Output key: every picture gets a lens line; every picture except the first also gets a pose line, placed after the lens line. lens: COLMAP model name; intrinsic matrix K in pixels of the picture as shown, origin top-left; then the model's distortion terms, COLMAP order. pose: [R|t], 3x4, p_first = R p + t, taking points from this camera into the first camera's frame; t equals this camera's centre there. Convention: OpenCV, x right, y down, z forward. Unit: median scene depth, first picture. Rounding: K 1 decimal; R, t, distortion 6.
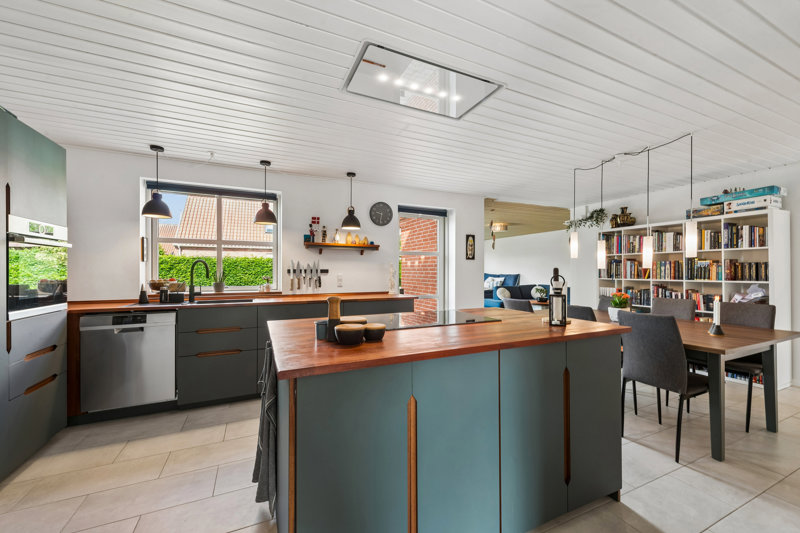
lens RADIAL K [[318.3, 0, 405.1], [0, 318.3, 271.0], [0, 0, 1]] dist [0.022397, -0.000034]
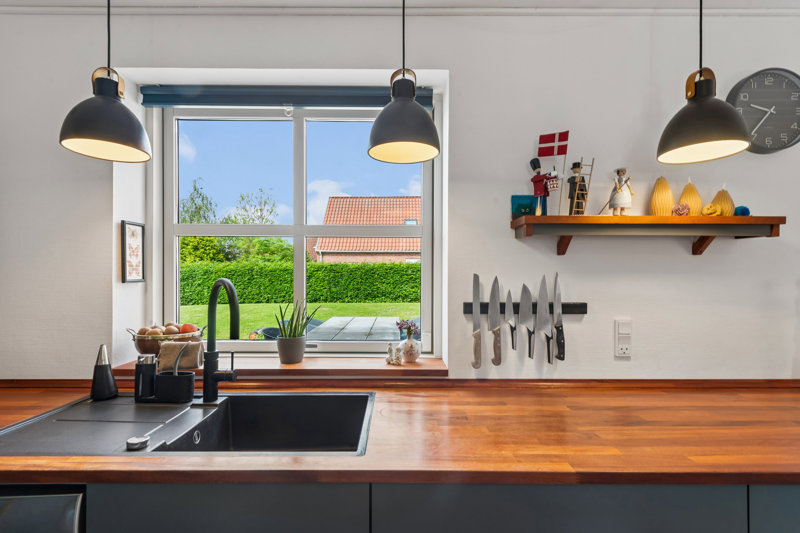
lens RADIAL K [[375.7, 0, 399.0], [0, 375.7, 279.3], [0, 0, 1]] dist [0.000163, -0.000018]
pose [[0.909757, 0.003319, -0.415128, -0.260750], [-0.000825, 0.999981, 0.006187, -0.030845], [0.415140, -0.005286, 0.909742, 0.601945]]
